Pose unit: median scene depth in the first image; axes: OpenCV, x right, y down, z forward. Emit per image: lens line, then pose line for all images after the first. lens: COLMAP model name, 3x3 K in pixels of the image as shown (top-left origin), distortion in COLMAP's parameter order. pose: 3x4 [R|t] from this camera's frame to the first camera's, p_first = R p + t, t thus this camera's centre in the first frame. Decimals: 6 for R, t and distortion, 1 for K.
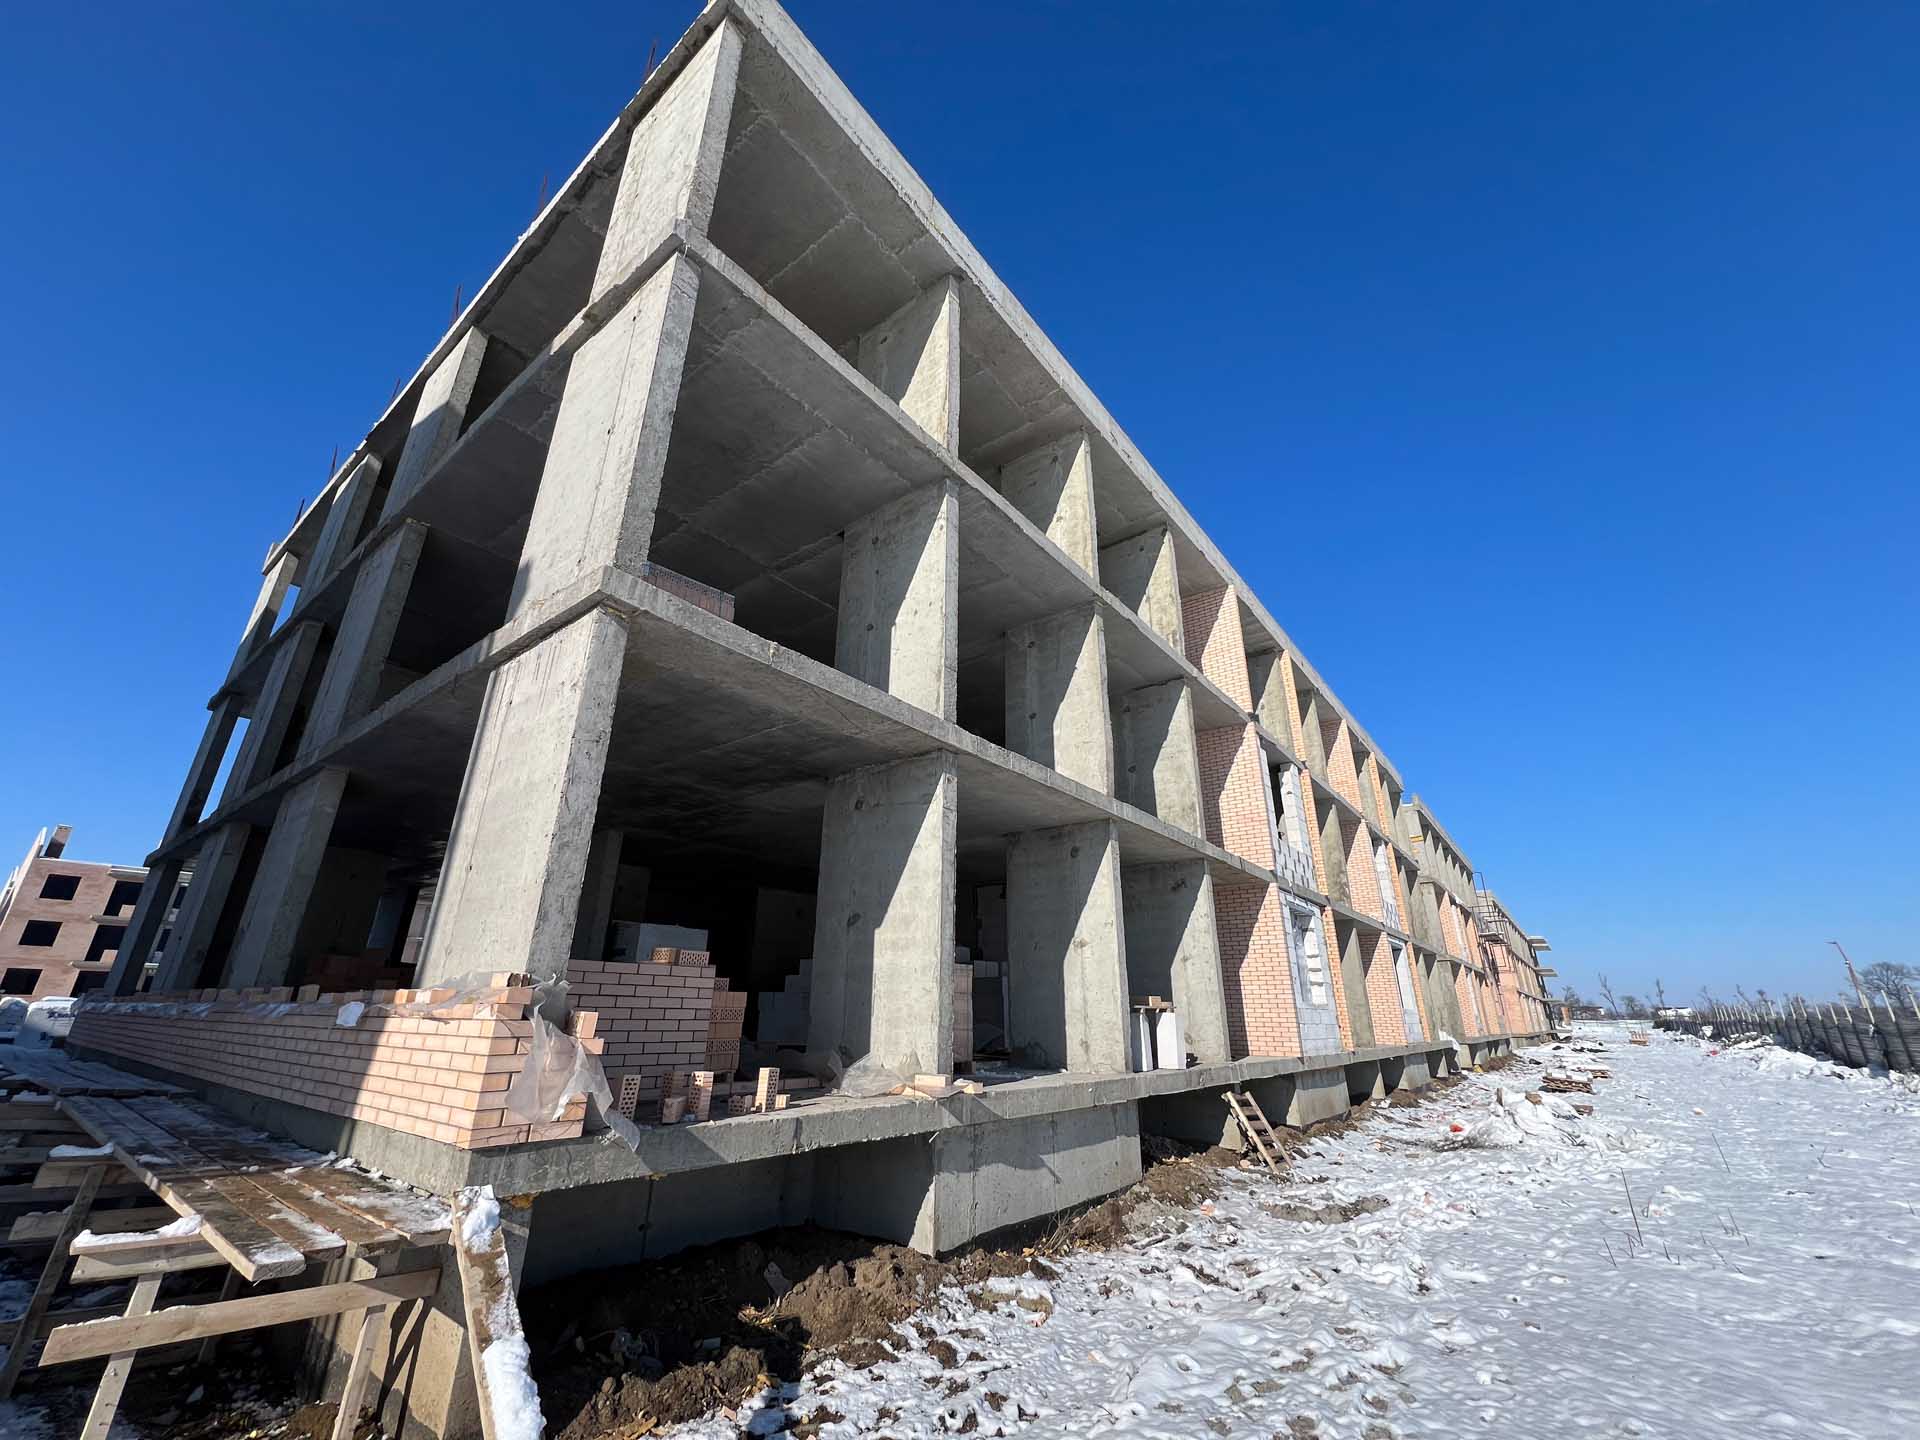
lens RADIAL K [[763.8, 0, 955.4], [0, 763.8, 719.2], [0, 0, 1]] dist [0.001393, 0.000148]
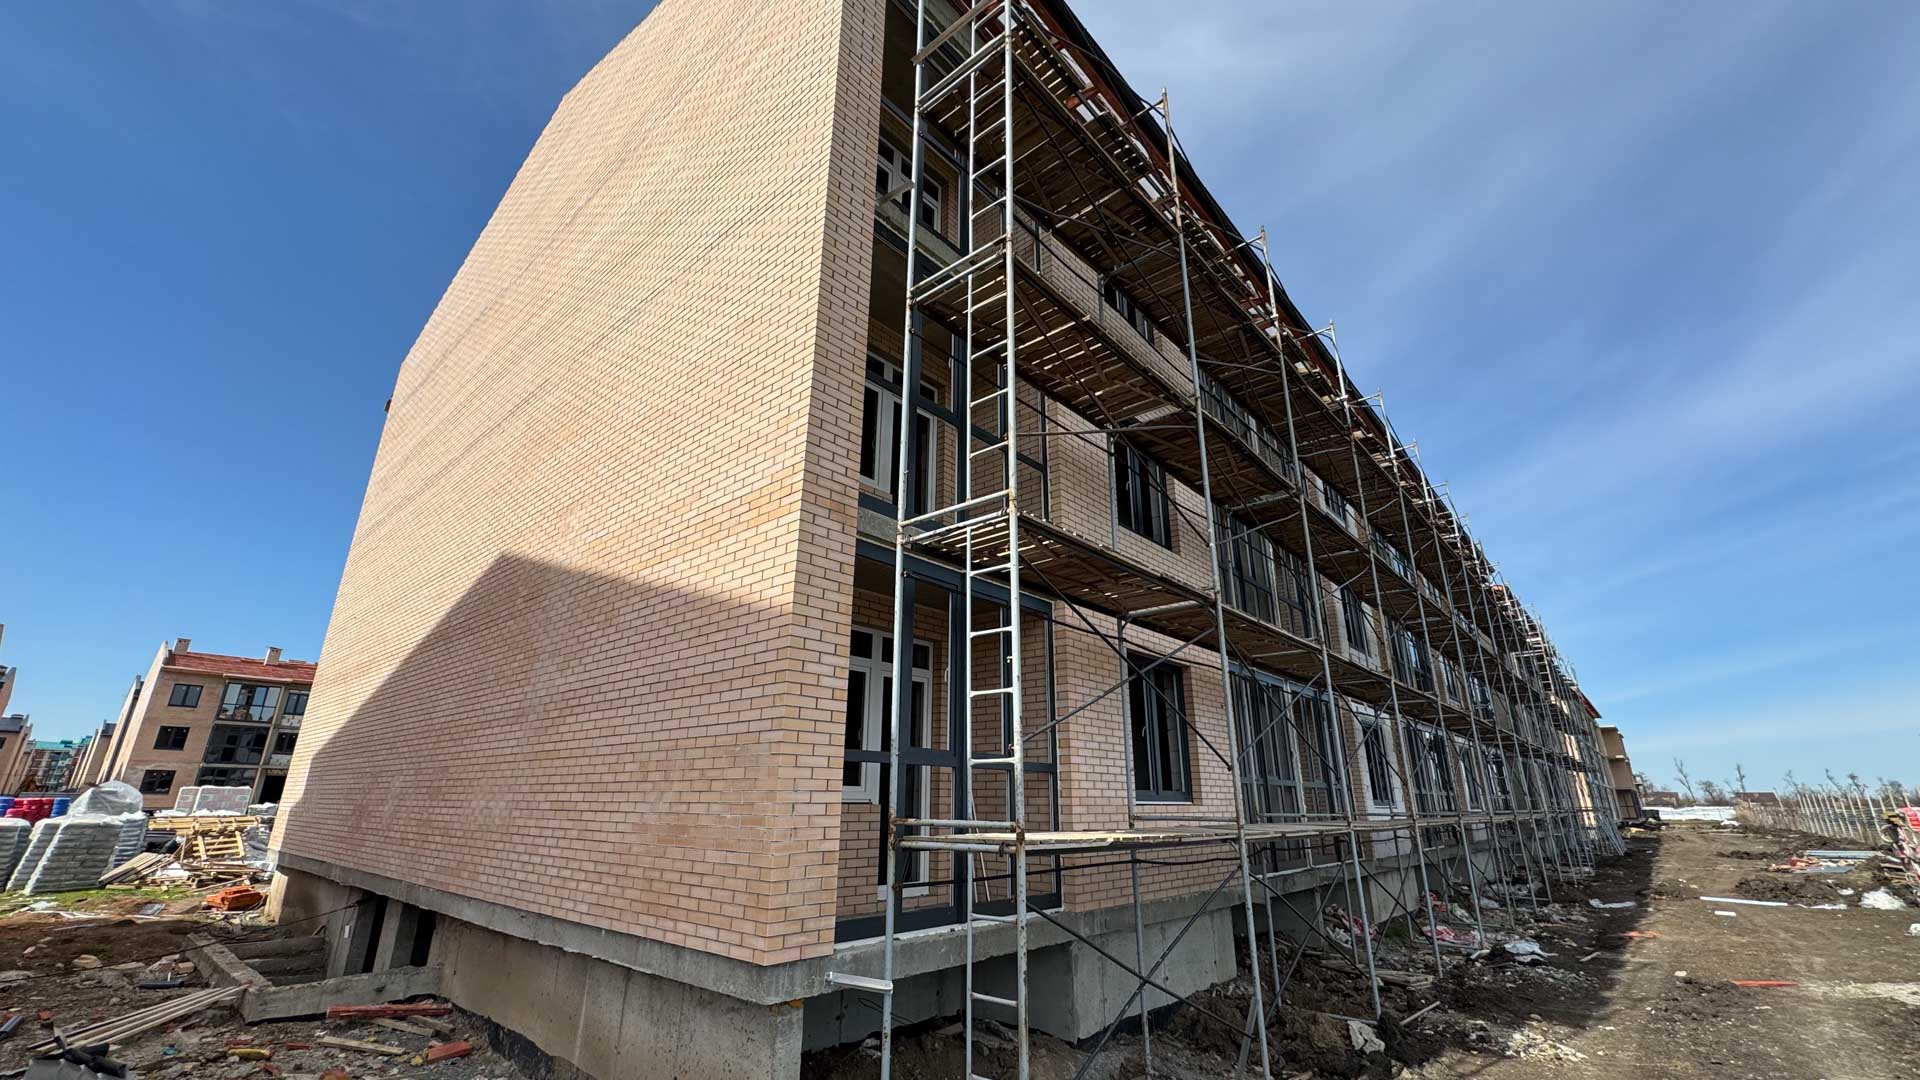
lens RADIAL K [[767.4, 0, 961.1], [0, 767.4, 544.8], [0, 0, 1]] dist [0.002856, 0.000444]
pose [[0.998383, -0.023129, -0.051922, -0.046428], [0.025510, 0.998630, 0.045679, -0.048526], [0.050795, -0.046929, 0.997606, -0.061290]]
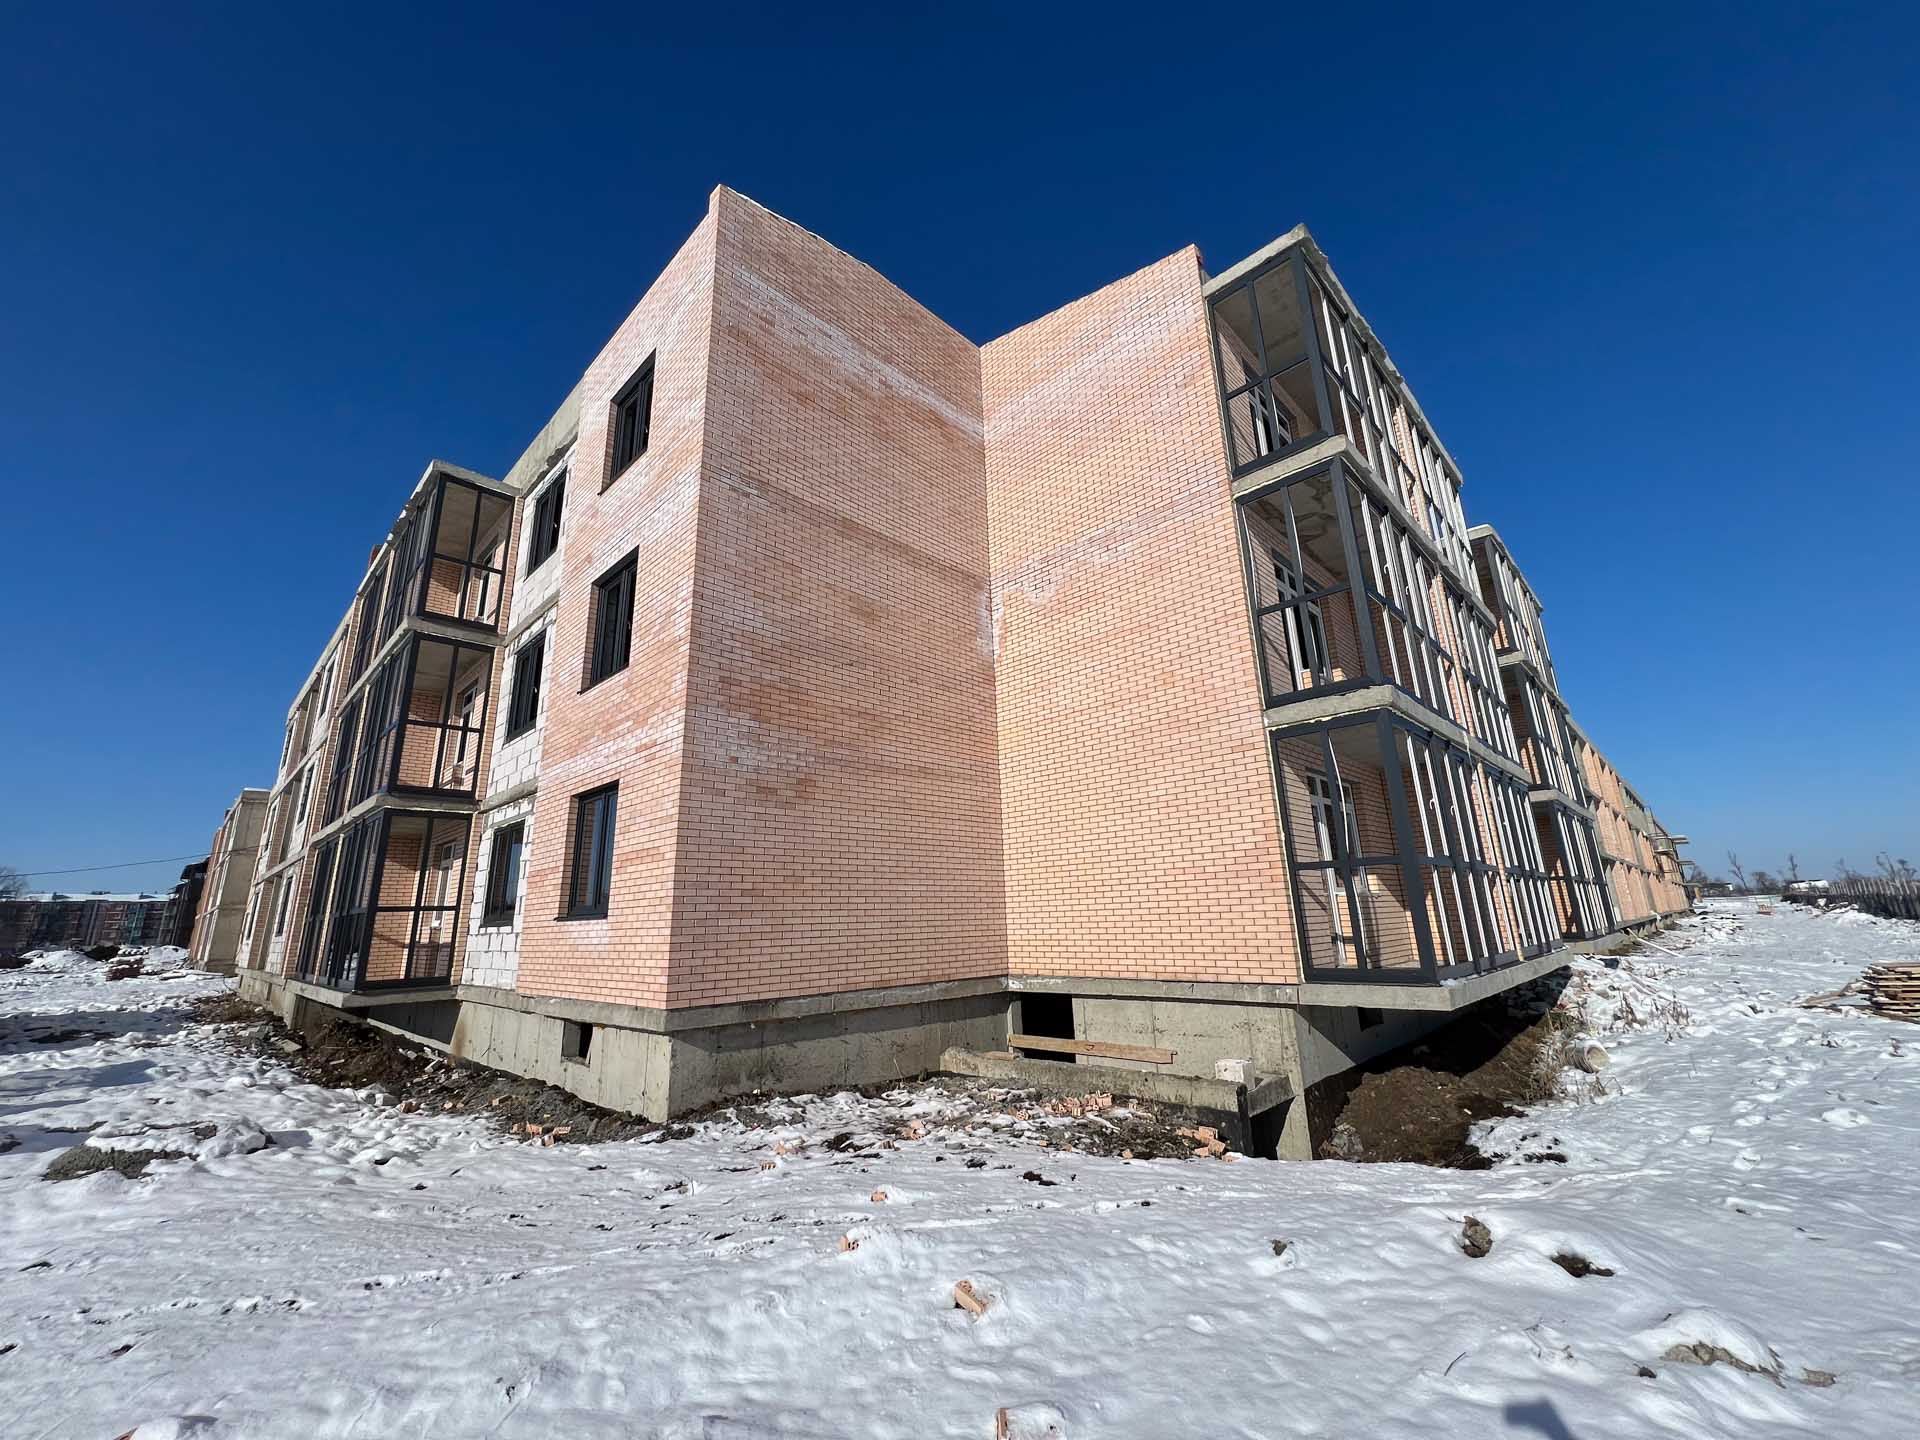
lens RADIAL K [[763.8, 0, 951.5], [0, 763.8, 720.6], [0, 0, 1]] dist [0.001393, 0.000148]
pose [[0.992545, -0.070565, -0.099375, -0.664280], [0.081210, 0.990882, 0.107505, -0.311899], [0.090883, -0.114773, 0.989226, -0.761528]]
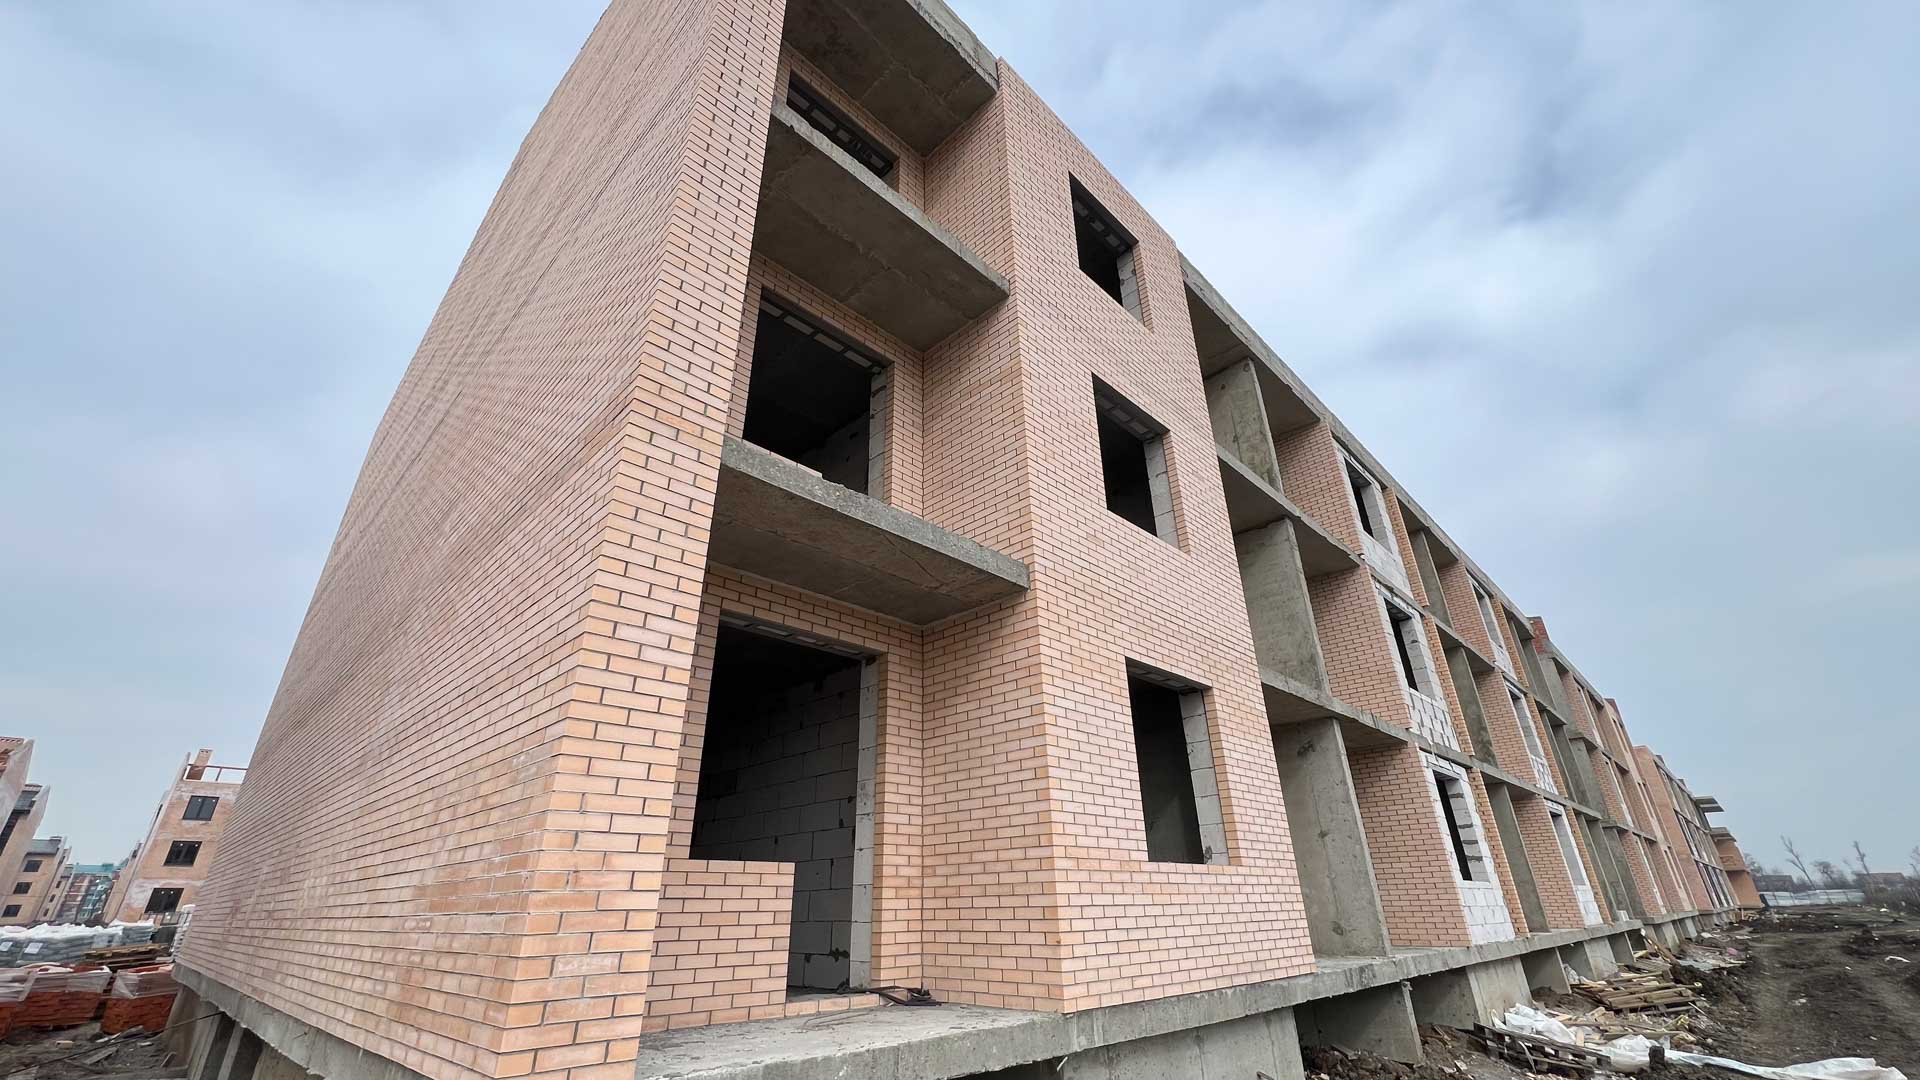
lens RADIAL K [[761.2, 0, 955.4], [0, 761.2, 542.1], [0, 0, 1]] dist [0.001898, 0.000470]
pose [[0.993064, -0.074493, -0.090960, -0.009561], [0.067124, 0.994406, -0.081553, 0.017362], [0.096526, 0.074882, 0.992510, 0.048353]]
